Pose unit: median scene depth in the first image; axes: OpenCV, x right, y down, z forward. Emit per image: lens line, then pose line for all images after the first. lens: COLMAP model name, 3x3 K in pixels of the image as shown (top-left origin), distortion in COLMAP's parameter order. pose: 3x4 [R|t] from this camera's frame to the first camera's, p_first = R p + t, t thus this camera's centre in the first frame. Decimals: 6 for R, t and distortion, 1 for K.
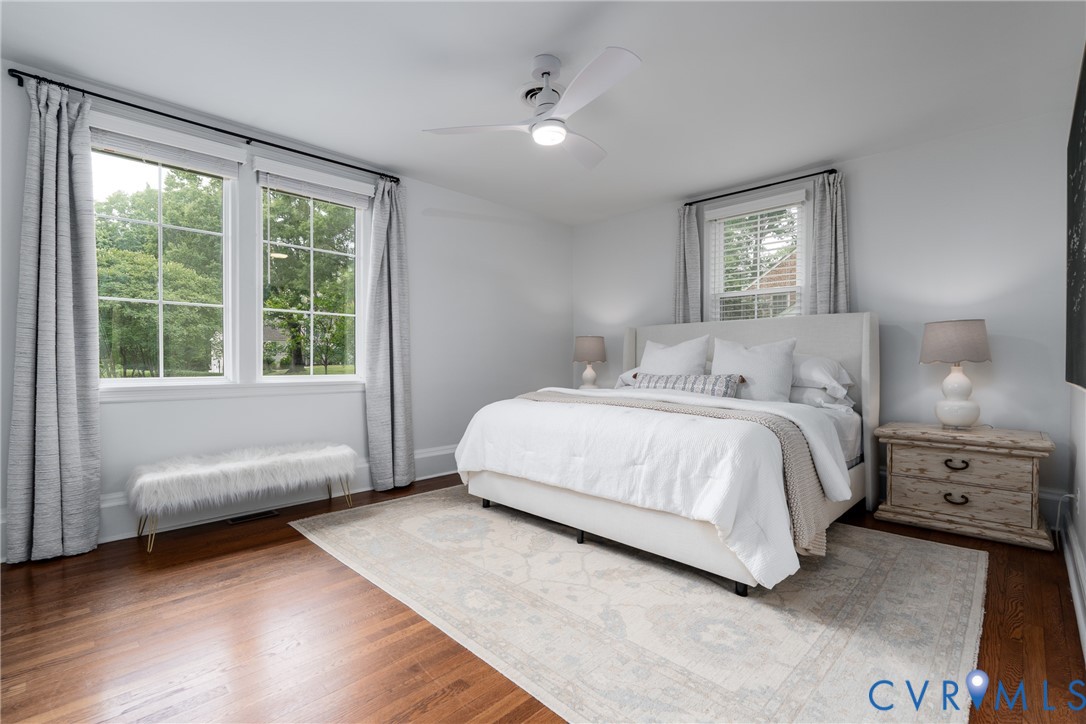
lens RADIAL K [[490.4, 0, 543.0], [0, 490.4, 362.0], [0, 0, 1]] dist [0.003408, 0.000199]
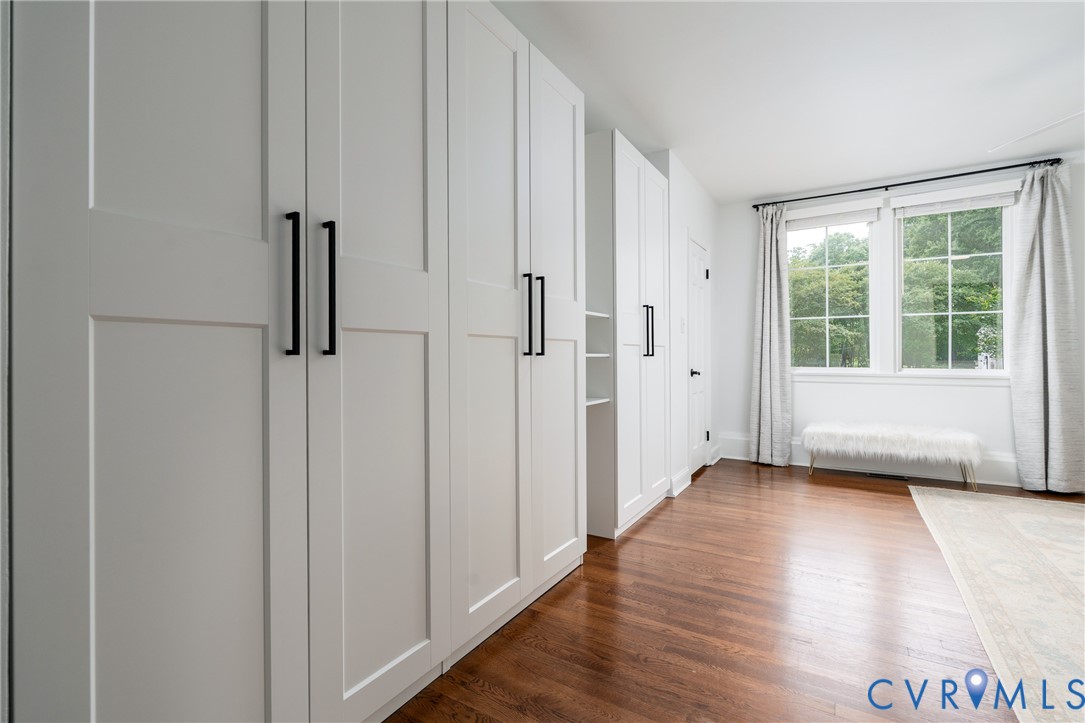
lens RADIAL K [[490.0, 0, 542.5], [0, 490.0, 361.5], [0, 0, 1]] dist [0.003408, 0.000199]
pose [[0.231802, 0.008641, -0.972725, 0.535217], [-0.001240, 0.999962, 0.008588, 0.001034], [0.972762, -0.000785, 0.231804, -0.219414]]
